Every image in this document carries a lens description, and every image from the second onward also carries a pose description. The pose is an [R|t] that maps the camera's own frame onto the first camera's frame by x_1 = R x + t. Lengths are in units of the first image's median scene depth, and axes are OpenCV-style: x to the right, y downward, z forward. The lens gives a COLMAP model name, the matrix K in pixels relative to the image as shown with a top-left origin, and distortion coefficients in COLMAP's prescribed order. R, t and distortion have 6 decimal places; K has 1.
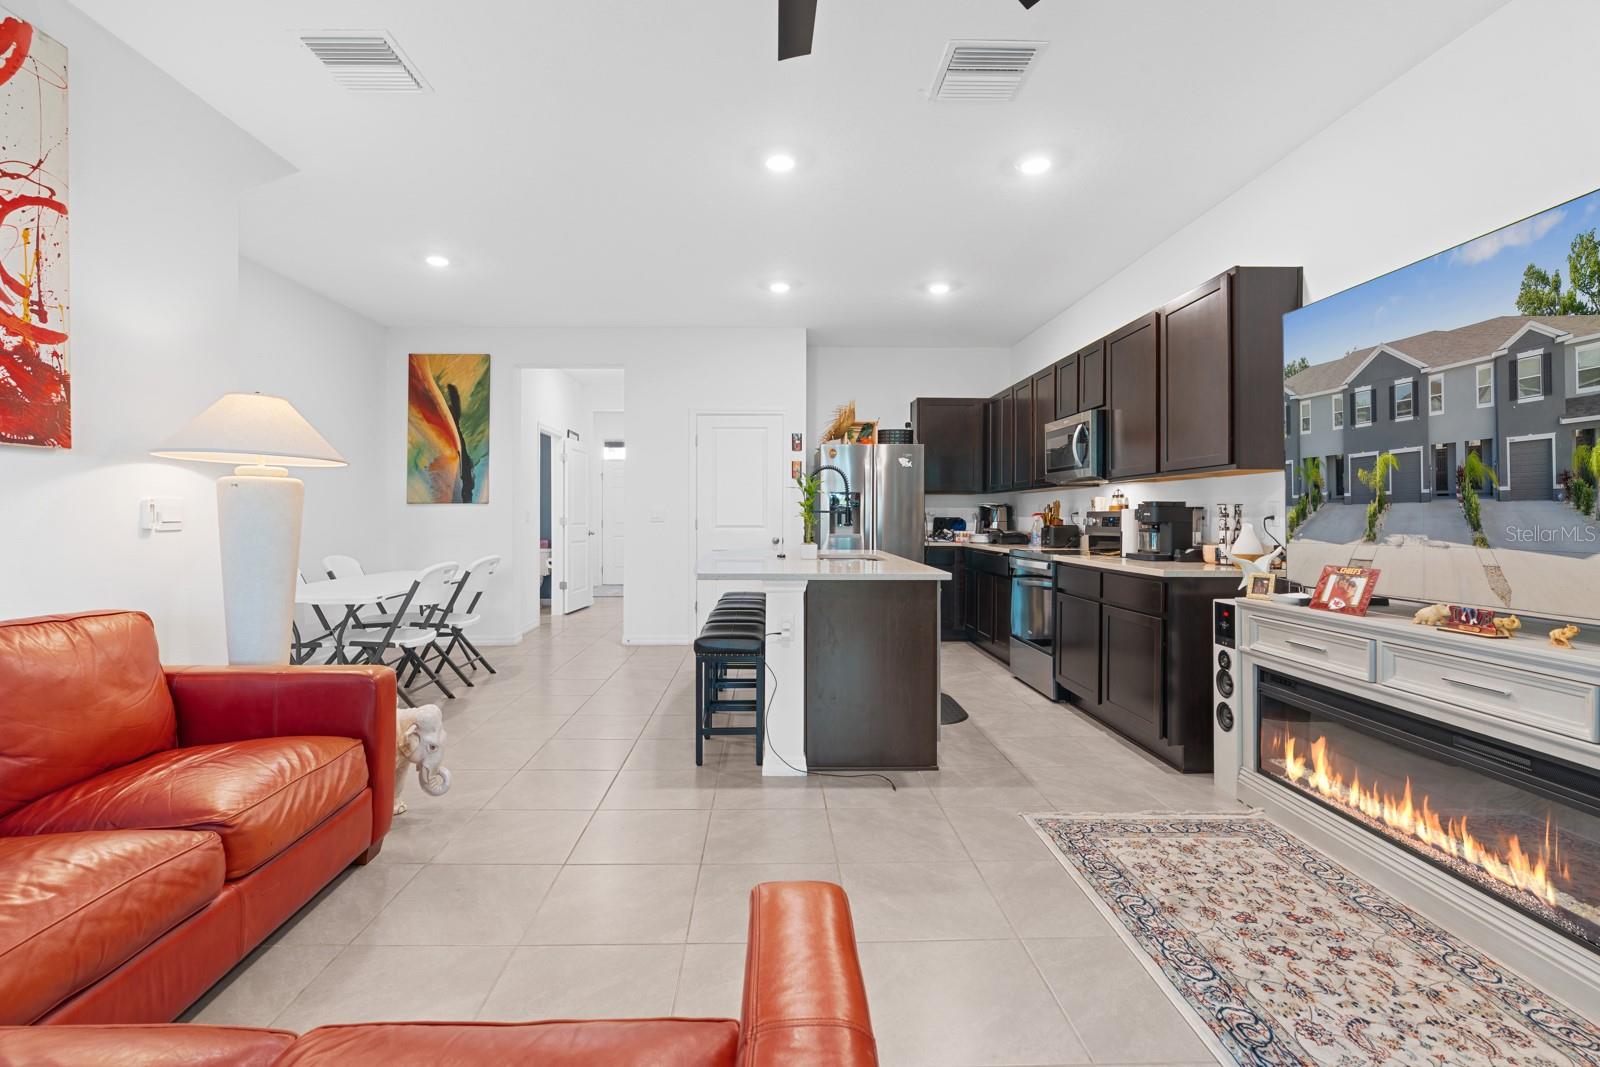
lens RADIAL K [[727.8, 0, 783.1], [0, 727.8, 520.0], [0, 0, 1]] dist [-0.011414, 0.003720]
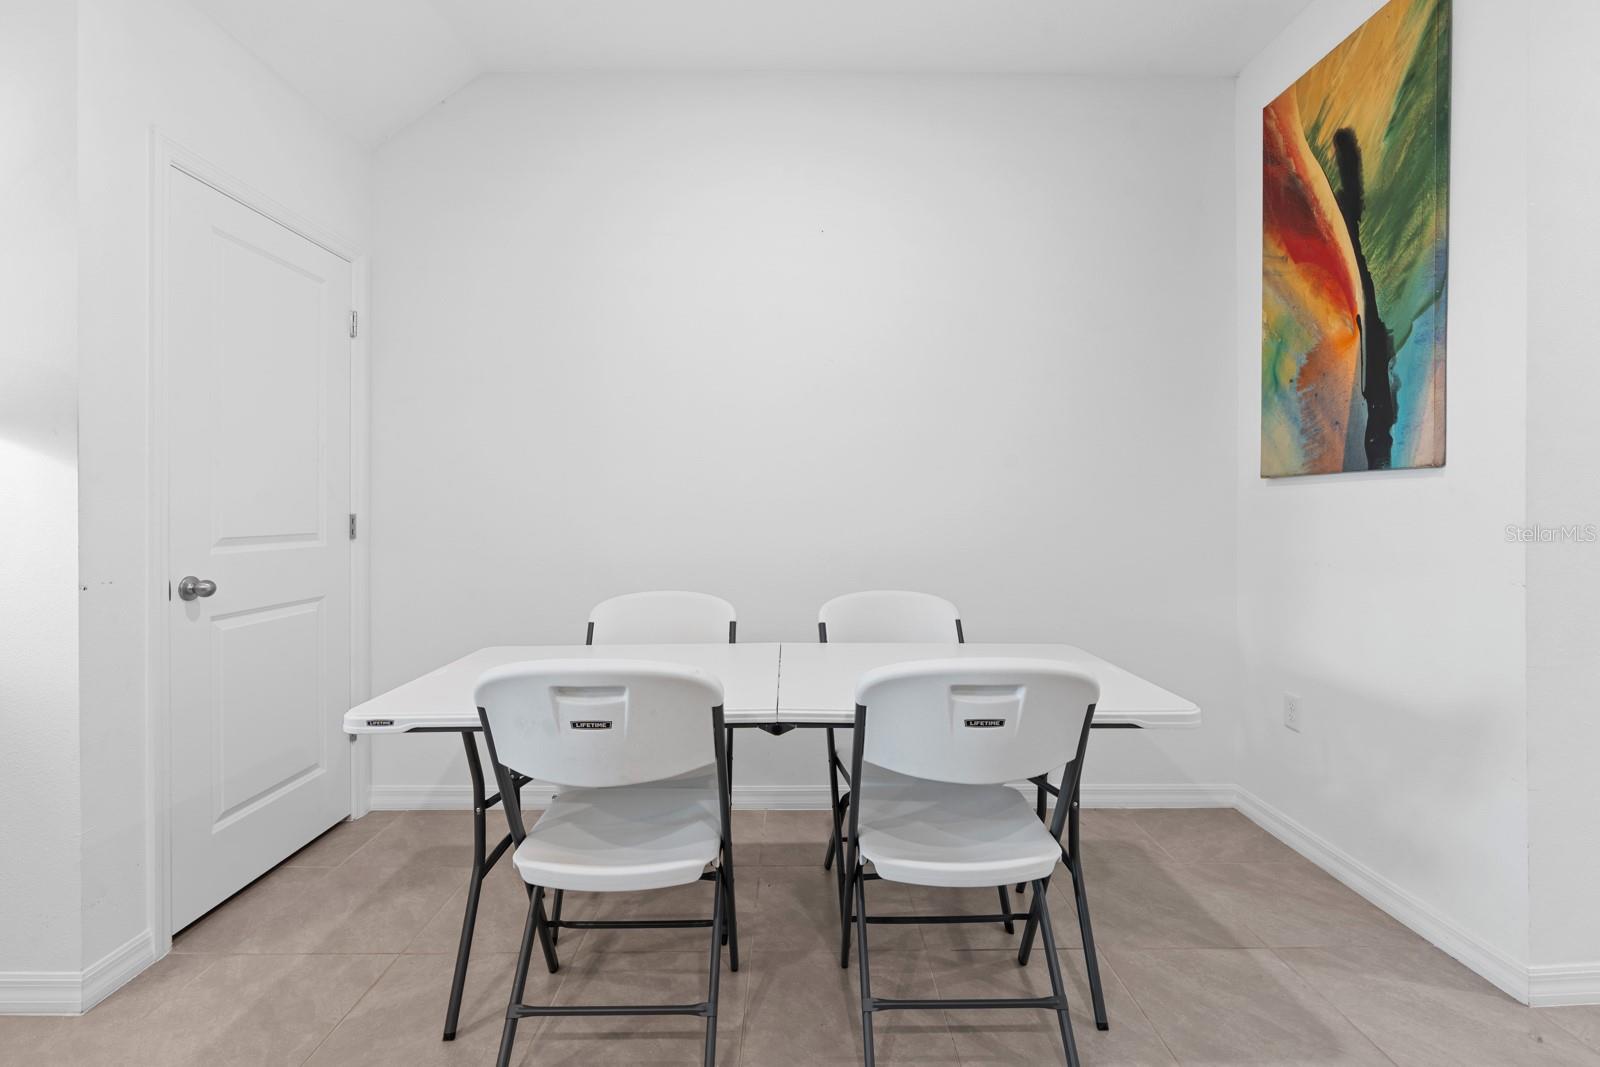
lens RADIAL K [[727.8, 0, 791.7], [0, 727.8, 513.5], [0, 0, 1]] dist [-0.011414, 0.003720]
pose [[-0.031825, 0.002335, -0.999491, -0.165728], [-0.006190, 0.999978, 0.002534, -0.004100], [0.999474, 0.006268, -0.031810, 1.202112]]
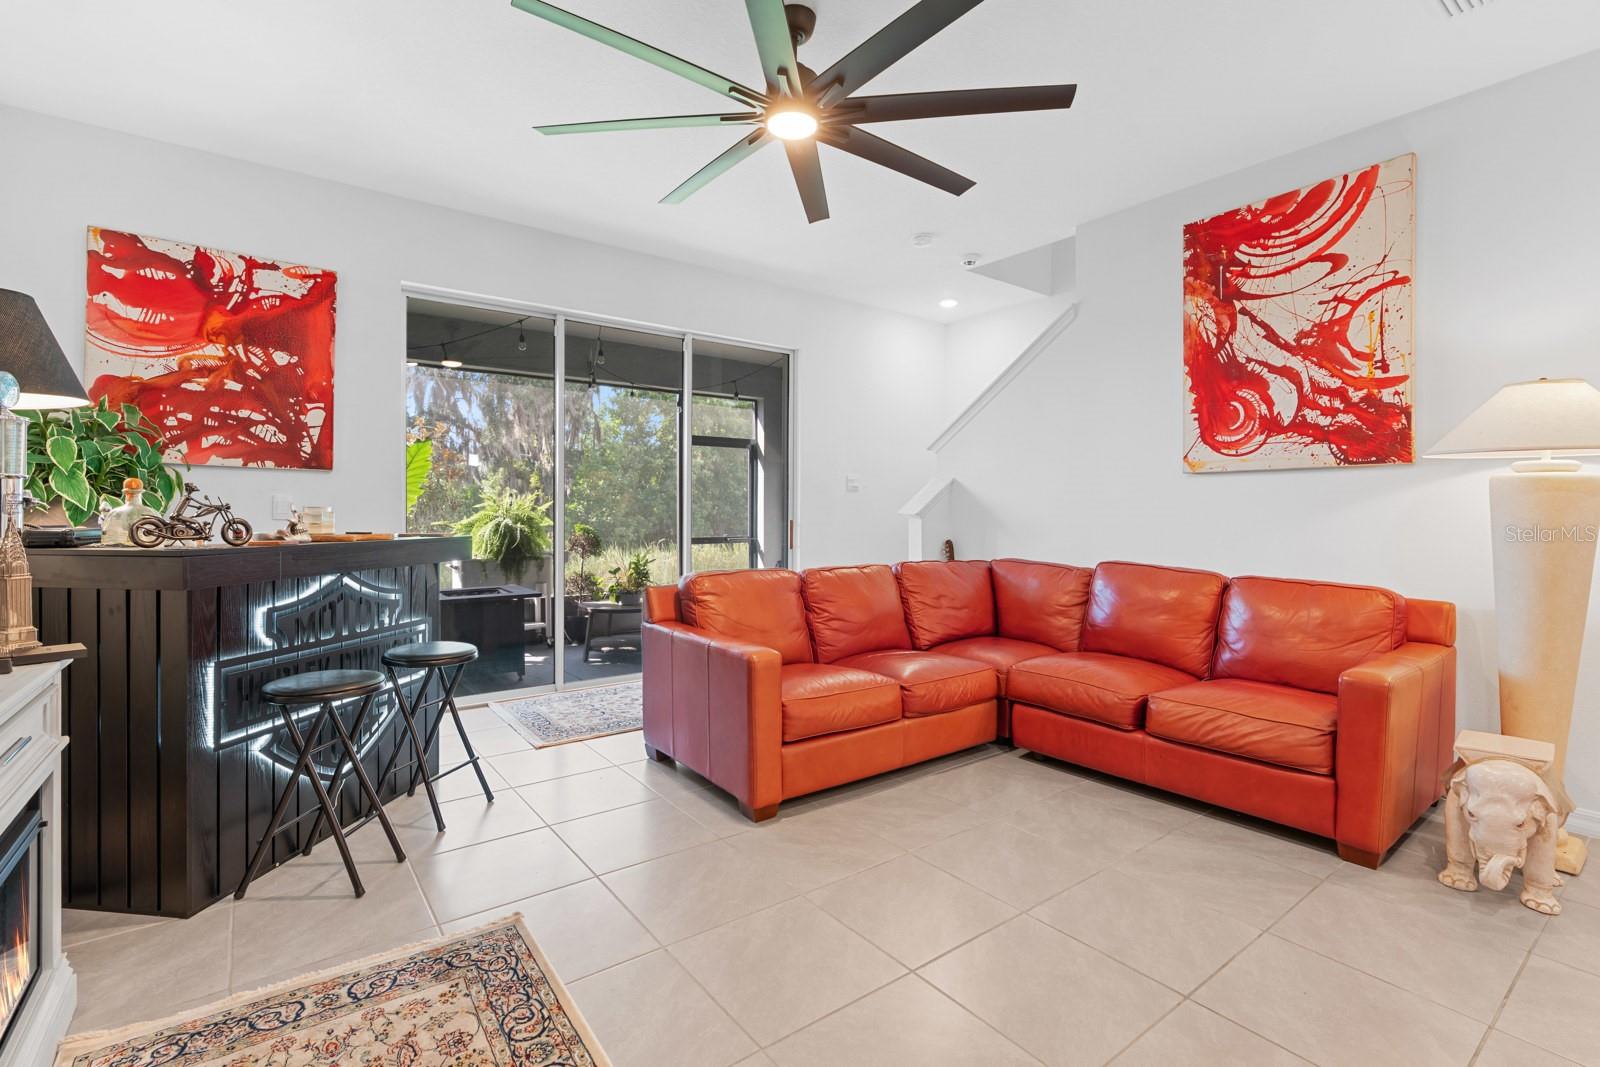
lens RADIAL K [[727.8, 0, 808.6], [0, 727.8, 513.5], [0, 0, 1]] dist [-0.011414, 0.003720]
pose [[-0.807188, -0.004915, -0.590274, 0.373121], [-0.011664, 0.999903, 0.007624, -0.003243], [0.590180, 0.013039, -0.807167, 0.823963]]
